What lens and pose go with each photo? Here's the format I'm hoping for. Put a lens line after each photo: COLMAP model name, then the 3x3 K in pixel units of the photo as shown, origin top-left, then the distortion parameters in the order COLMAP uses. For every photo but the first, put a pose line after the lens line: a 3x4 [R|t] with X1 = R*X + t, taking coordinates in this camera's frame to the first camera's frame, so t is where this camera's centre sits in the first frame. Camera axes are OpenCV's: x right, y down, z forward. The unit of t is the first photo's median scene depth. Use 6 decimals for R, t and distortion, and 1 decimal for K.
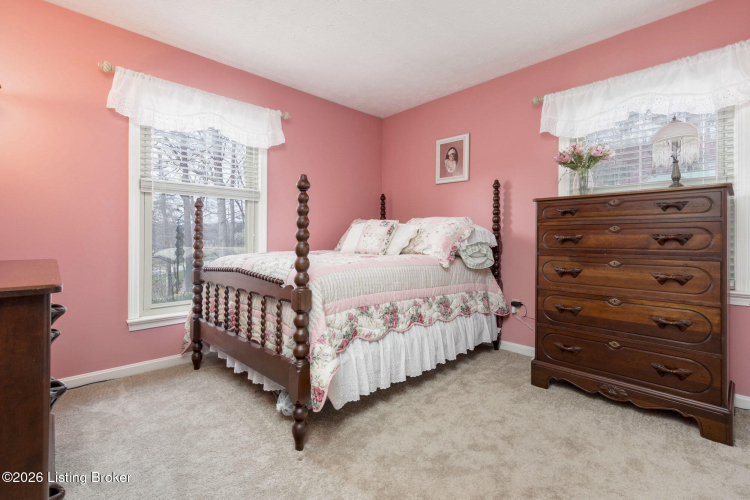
lens RADIAL K [[342.0, 0, 375.0], [0, 342.0, 250.0], [0, 0, 1]] dist [0.000778, 0.000080]
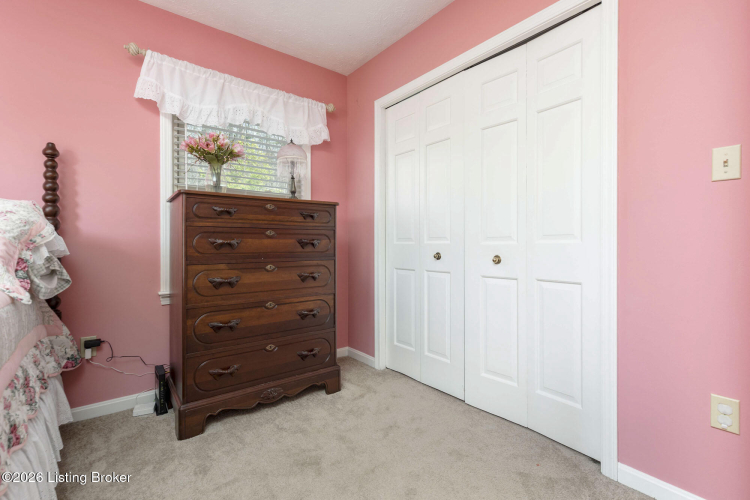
lens RADIAL K [[342.0, 0, 375.0], [0, 342.0, 250.0], [0, 0, 1]] dist [0.000778, 0.000080]
pose [[0.080679, -0.025102, 0.996424, -0.270502], [0.032171, 0.999228, 0.022568, -0.024668], [-0.996221, 0.030235, 0.081424, 0.587154]]
